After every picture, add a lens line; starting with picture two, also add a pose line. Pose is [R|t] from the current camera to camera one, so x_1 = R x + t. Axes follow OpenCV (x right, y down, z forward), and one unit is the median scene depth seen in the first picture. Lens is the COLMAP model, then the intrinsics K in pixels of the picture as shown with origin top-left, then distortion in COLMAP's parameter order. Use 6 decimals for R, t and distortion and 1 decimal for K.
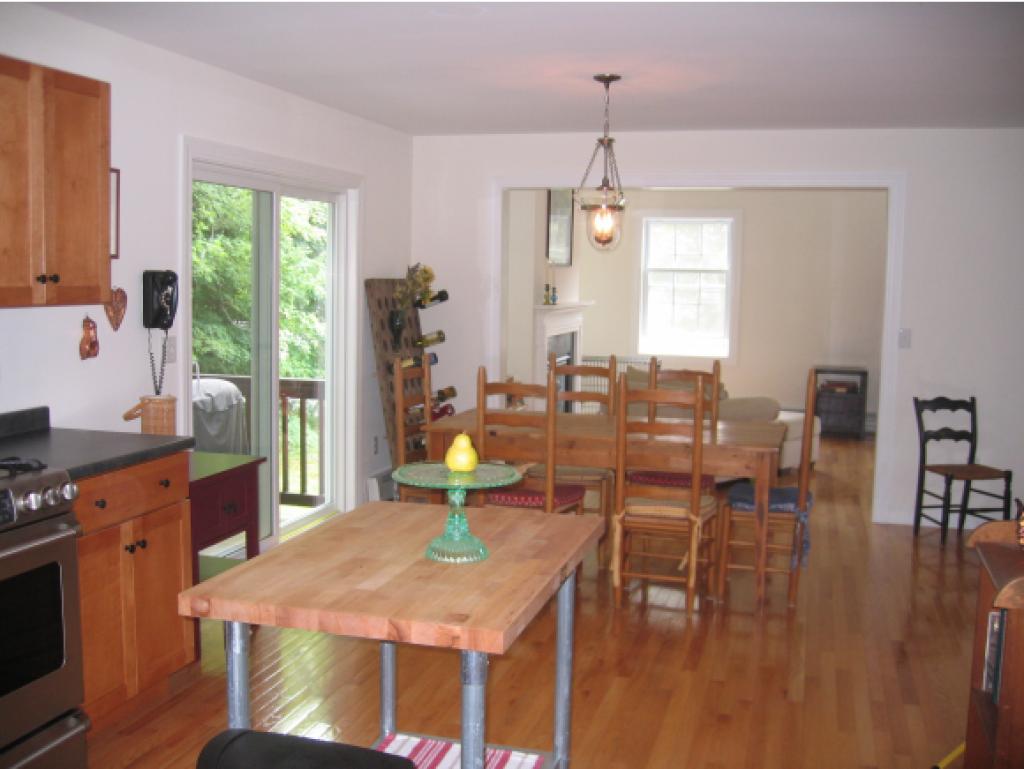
lens RADIAL K [[1079.7, 0, 510.6], [0, 1079.7, 386.6], [0, 0, 1]] dist [-0.085063, 0.000000]
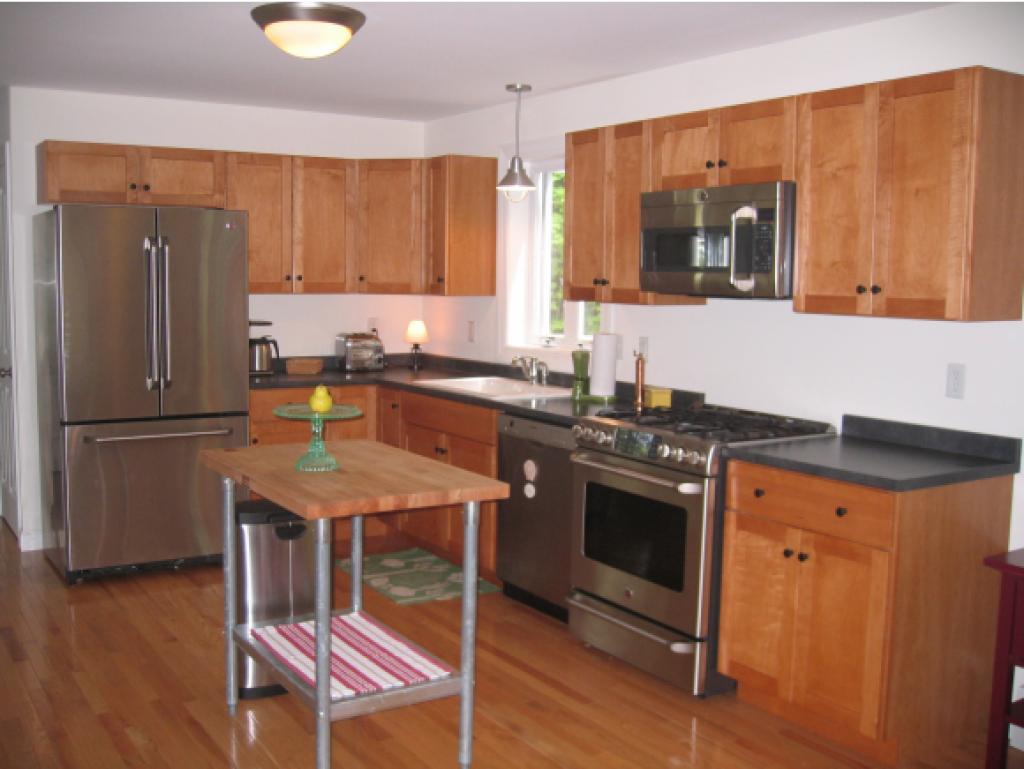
lens RADIAL K [[1079.7, 0, 511.9], [0, 1079.7, 383.6], [0, 0, 1]] dist [-0.085063, 0.000000]
pose [[-0.660759, 0.052351, -0.748770, 0.575974], [-0.096819, 0.983287, 0.154186, -0.139120], [0.744328, 0.174375, -0.644647, 1.432225]]
